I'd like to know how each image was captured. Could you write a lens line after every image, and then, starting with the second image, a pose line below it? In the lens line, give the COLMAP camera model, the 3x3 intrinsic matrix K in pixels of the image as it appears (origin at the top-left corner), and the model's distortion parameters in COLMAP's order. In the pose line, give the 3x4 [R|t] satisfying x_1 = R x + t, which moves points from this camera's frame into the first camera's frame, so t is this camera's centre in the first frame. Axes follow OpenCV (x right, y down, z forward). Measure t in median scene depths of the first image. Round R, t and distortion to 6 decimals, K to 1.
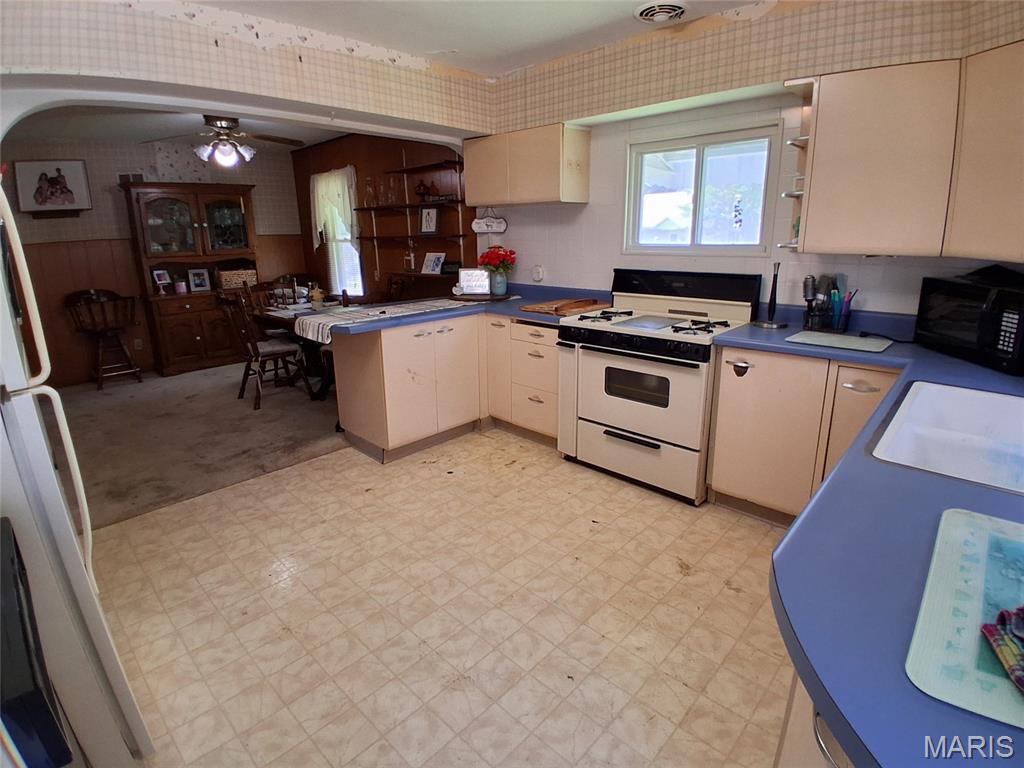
lens RADIAL K [[509.8, 0, 520.7], [0, 509.8, 370.5], [0, 0, 1]] dist [0.008942, -0.049609]
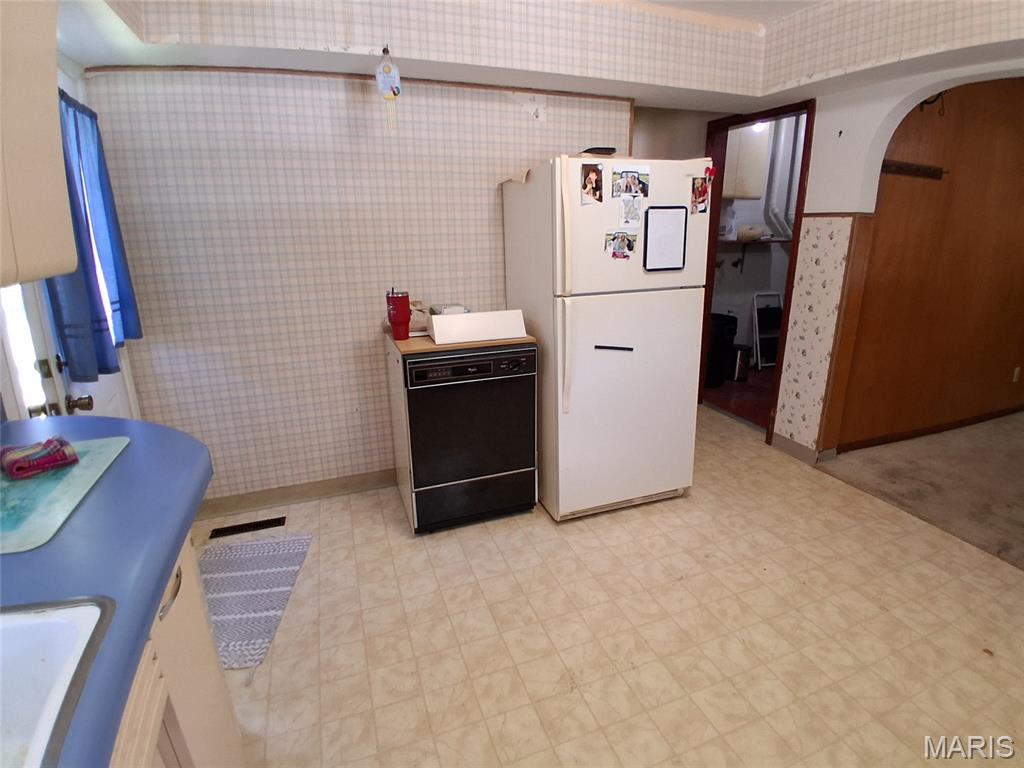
lens RADIAL K [[509.8, 0, 520.7], [0, 509.8, 370.5], [0, 0, 1]] dist [0.008942, -0.049609]
pose [[-0.445781, 0.254081, -0.858325, 0.239968], [-0.214890, 0.900455, 0.378158, -0.110861], [0.868966, 0.353021, -0.346806, 0.409642]]
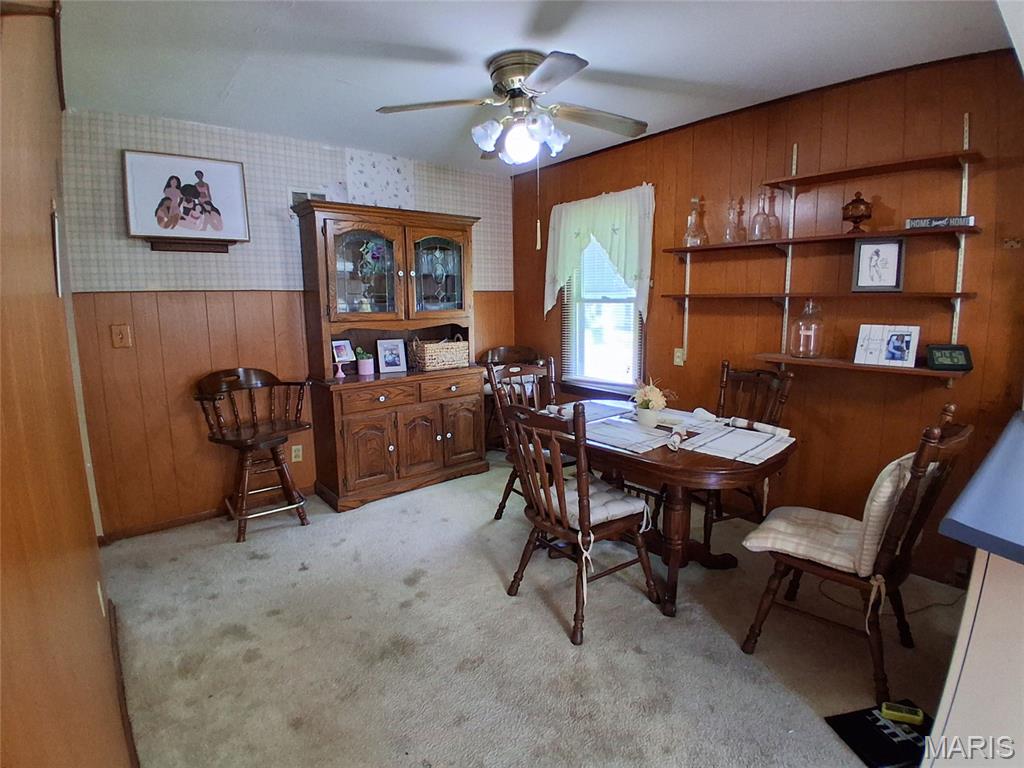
lens RADIAL K [[500.8, 0, 523.1], [0, 500.8, 376.2], [0, 0, 1]] dist [0.029041, -0.074998]
pose [[0.993752, 0.026507, -0.108419, -0.528295], [-0.037724, 0.993992, -0.102751, -0.123102], [0.105044, 0.106199, 0.988781, 0.504298]]
